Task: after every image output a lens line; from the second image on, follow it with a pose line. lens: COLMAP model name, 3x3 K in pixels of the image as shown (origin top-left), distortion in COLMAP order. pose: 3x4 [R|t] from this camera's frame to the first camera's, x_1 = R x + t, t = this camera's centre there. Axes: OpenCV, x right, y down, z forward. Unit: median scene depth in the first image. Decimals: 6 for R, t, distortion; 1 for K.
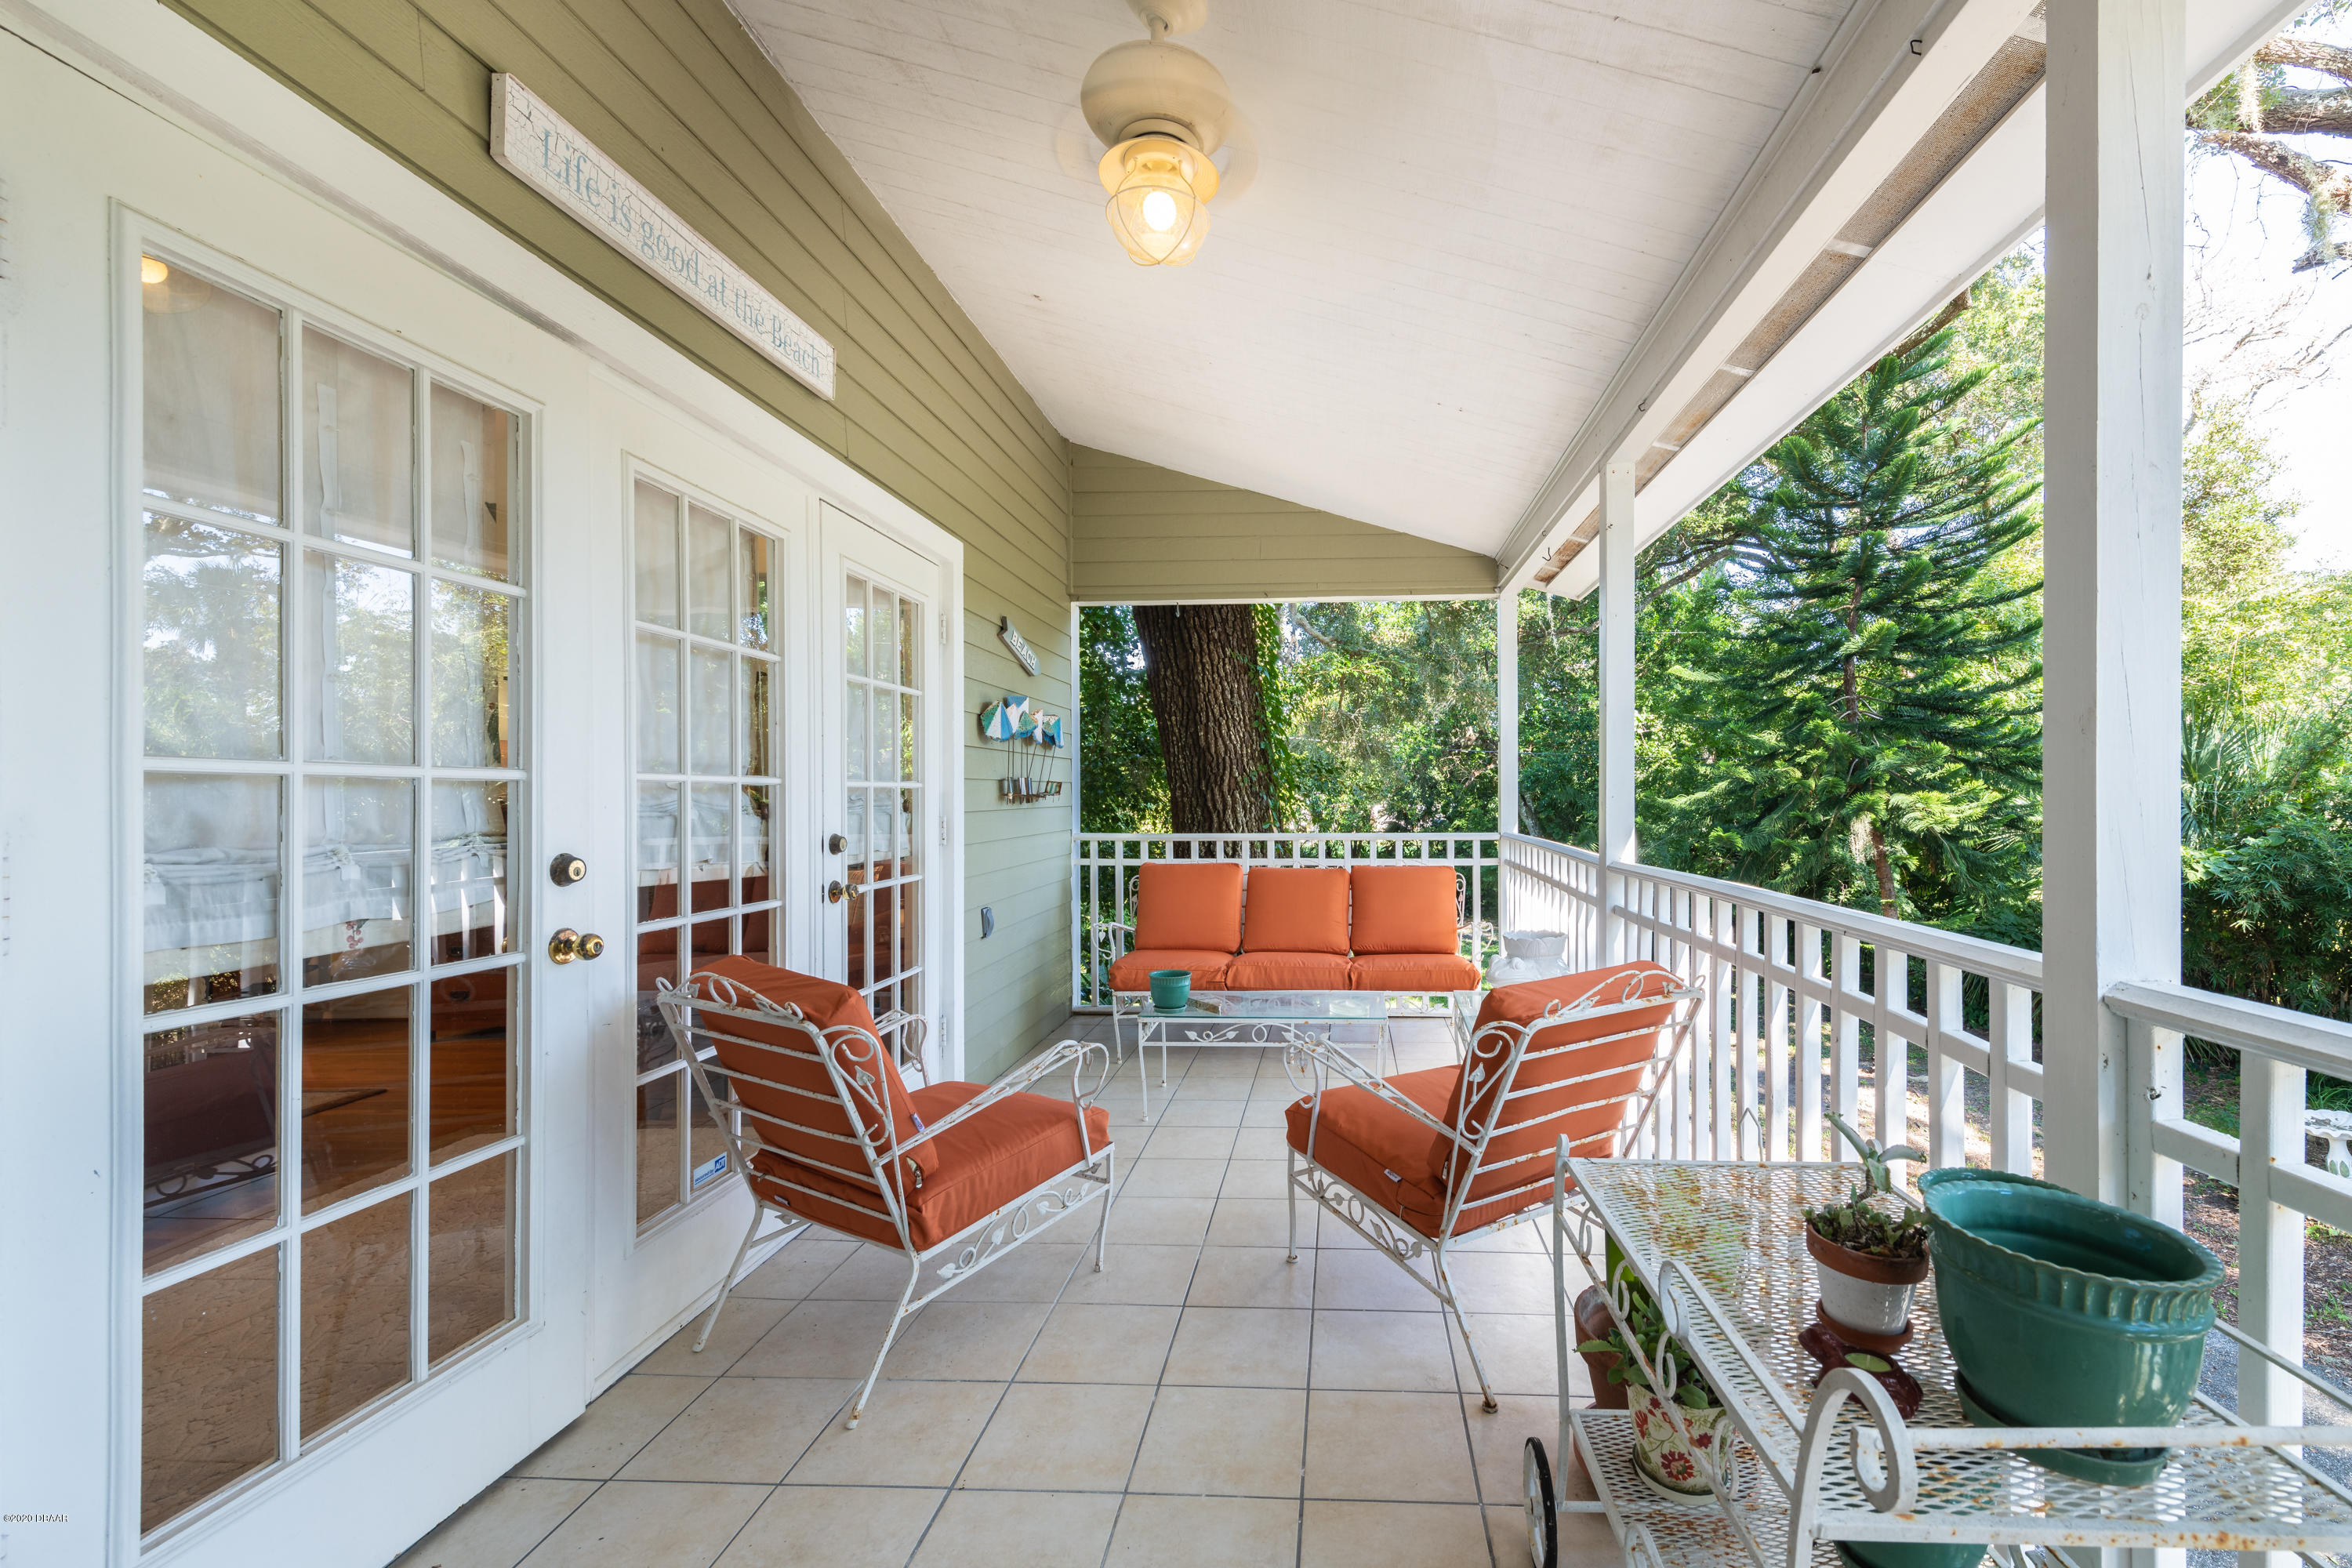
lens RADIAL K [[959.9, 0, 1292.2], [0, 959.9, 783.1], [0, 0, 1]] dist [0.000998, -0.000130]
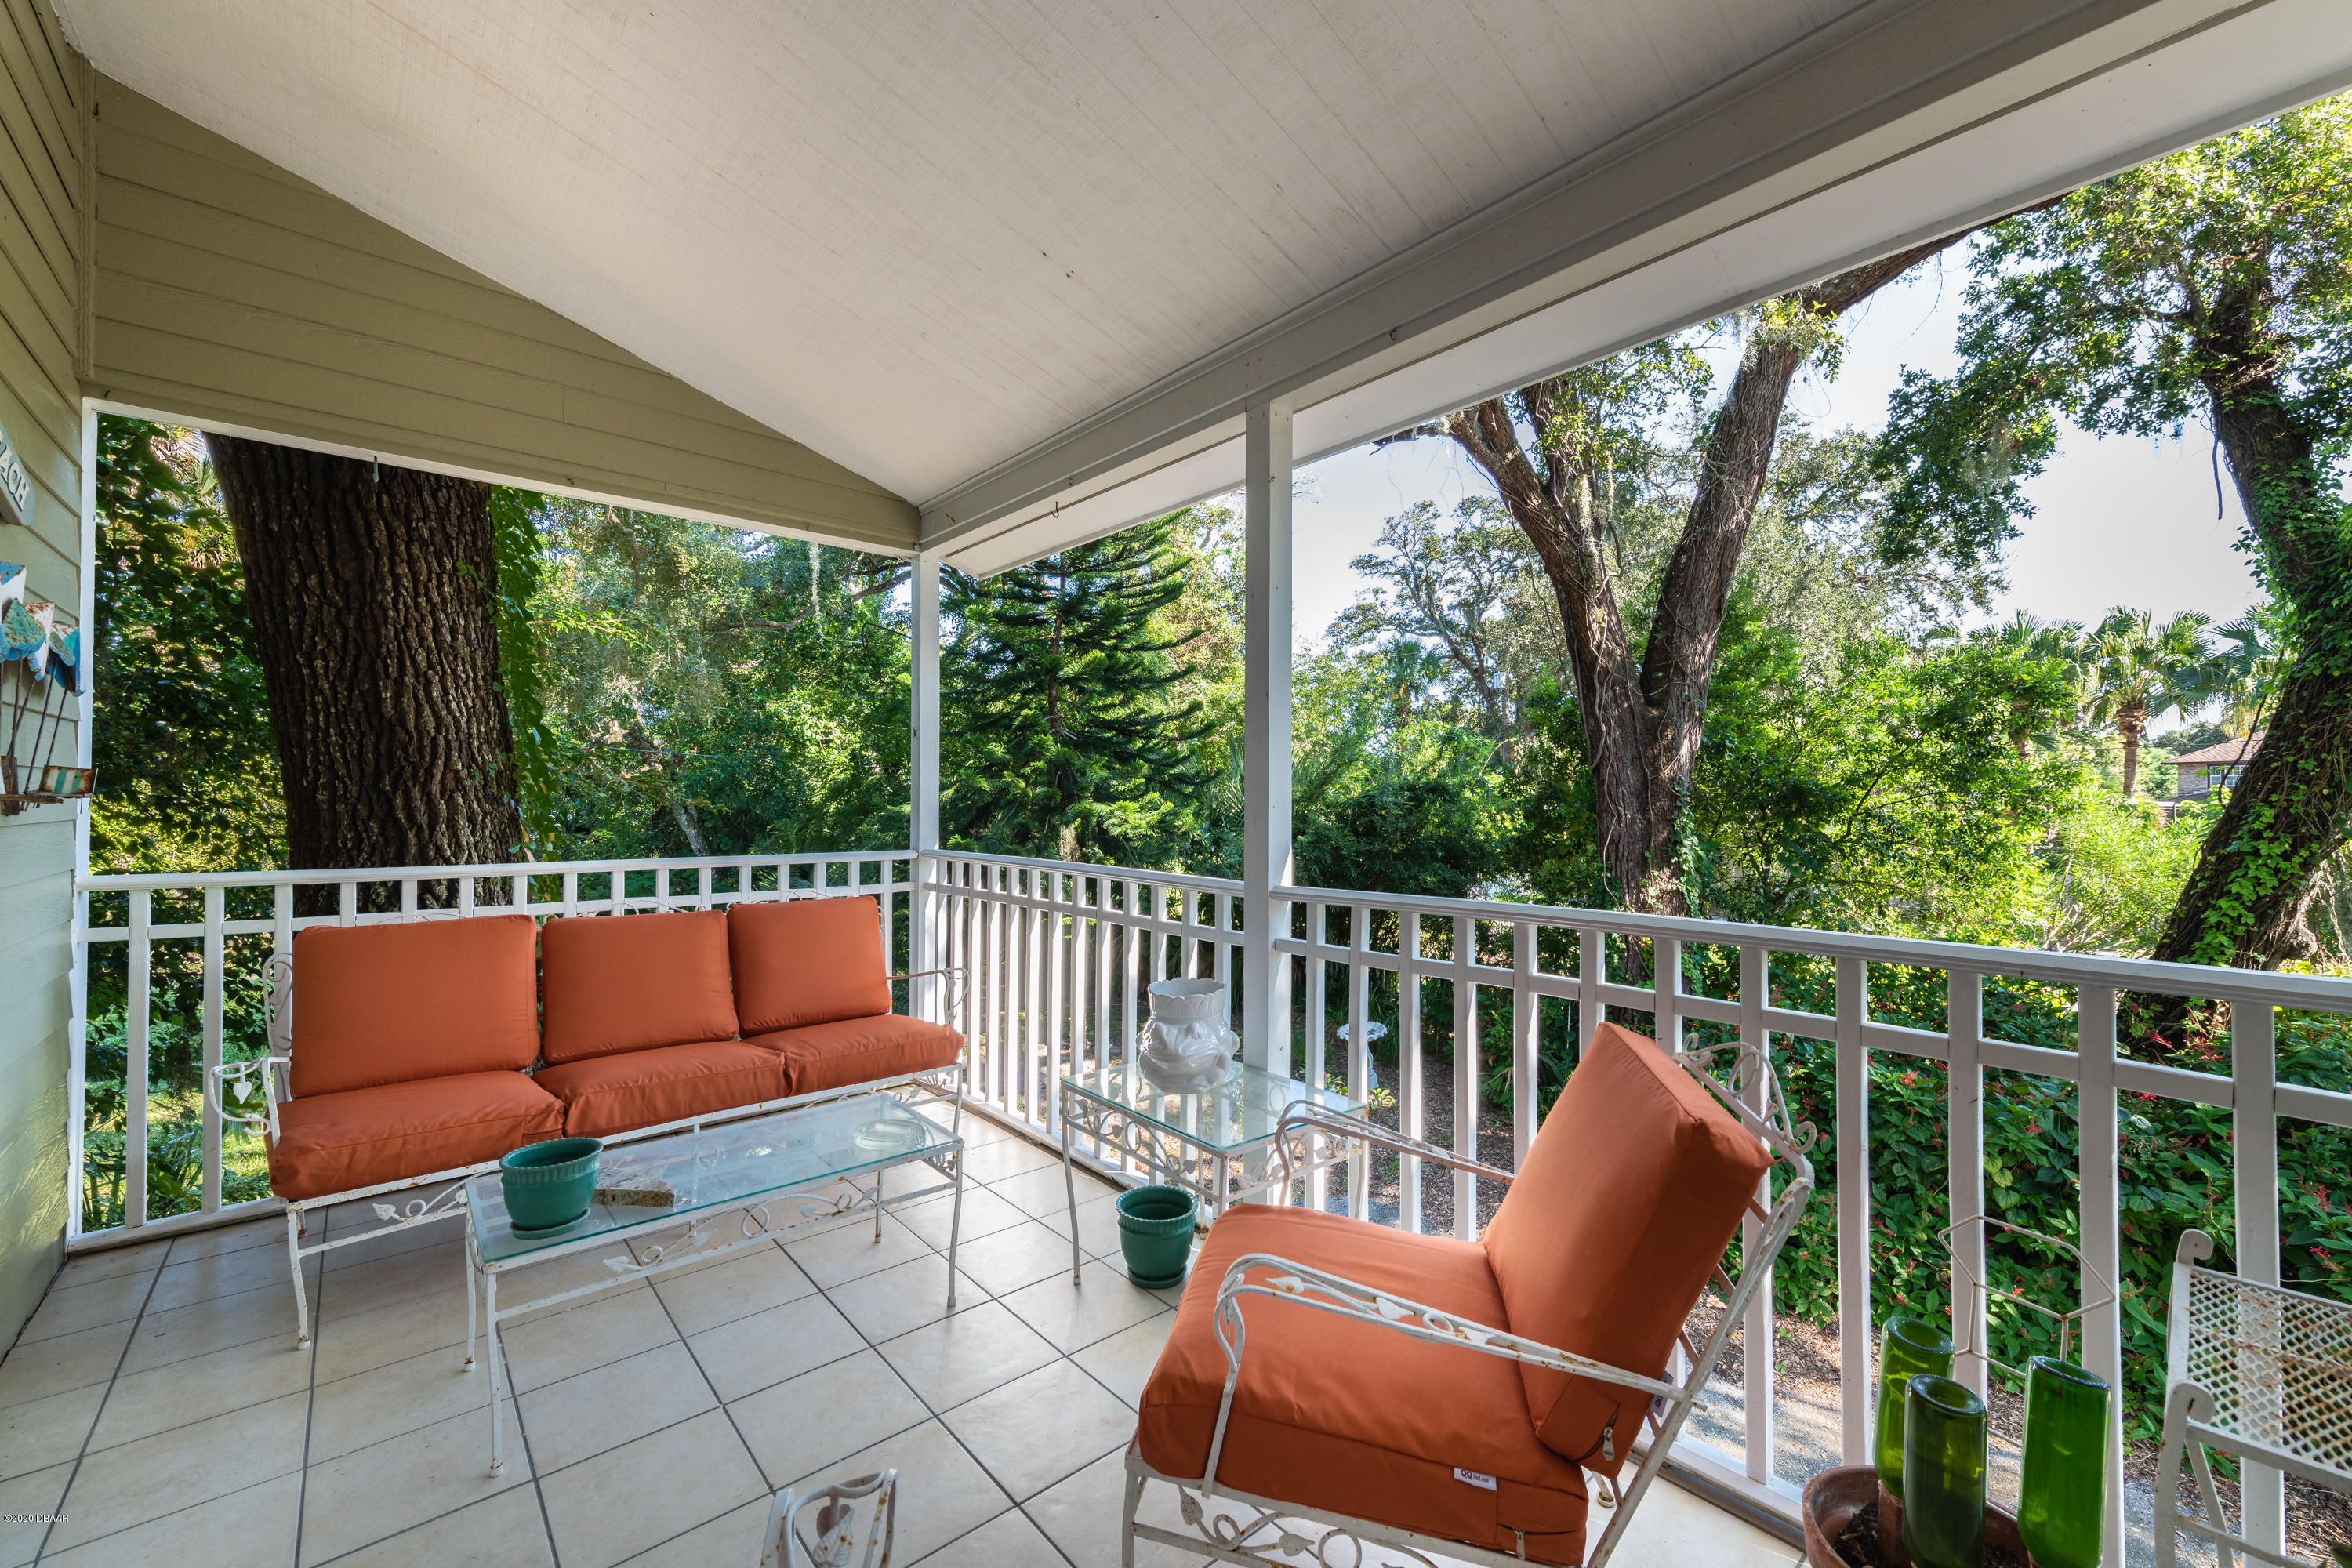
lens RADIAL K [[922.5, 0, 1180.9], [0, 922.5, 776.1], [0, 0, 1]] dist [0.002686, -0.000707]
pose [[0.712480, 0.026174, 0.701204, -0.143797], [-0.014434, 0.999639, -0.022648, 0.004228], [-0.701544, 0.006015, 0.712601, 0.257984]]
